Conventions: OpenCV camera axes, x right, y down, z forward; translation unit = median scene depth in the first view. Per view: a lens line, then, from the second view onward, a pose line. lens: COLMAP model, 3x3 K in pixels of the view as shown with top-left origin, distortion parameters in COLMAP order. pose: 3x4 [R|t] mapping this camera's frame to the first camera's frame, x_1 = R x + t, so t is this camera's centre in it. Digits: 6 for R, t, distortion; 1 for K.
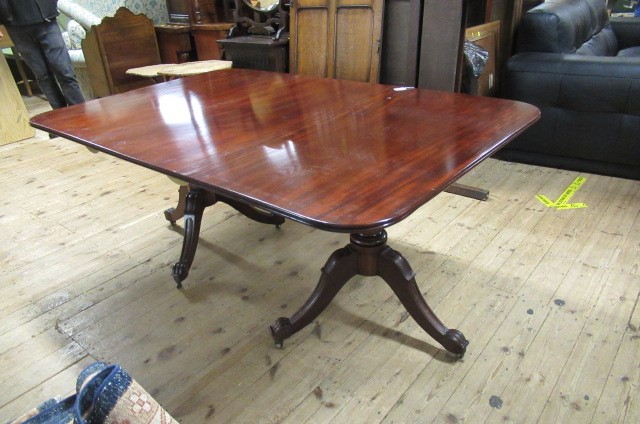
lens RADIAL K [[477.6, 0, 320.0], [0, 477.6, 212.0], [0, 0, 1]] dist [-0.022955, 0.000598]
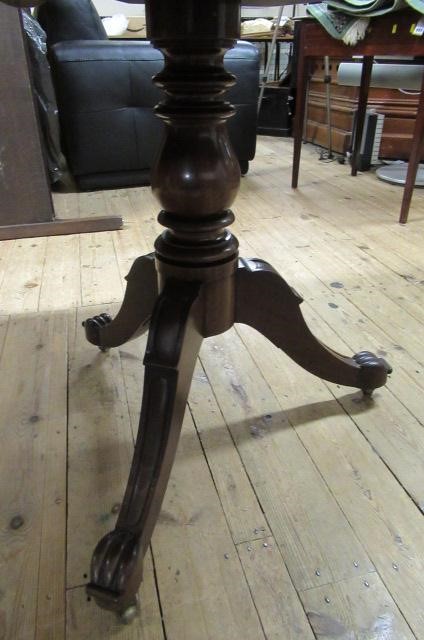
lens RADIAL K [[477.6, 0, 212.0], [0, 477.6, 320.0], [0, 0, 1]] dist [-0.022955, 0.000598]
pose [[0.588528, -0.351286, 0.728171, -0.163893], [0.343939, 0.923891, 0.167725, 0.032137], [-0.731670, 0.151736, 0.664557, 0.497617]]
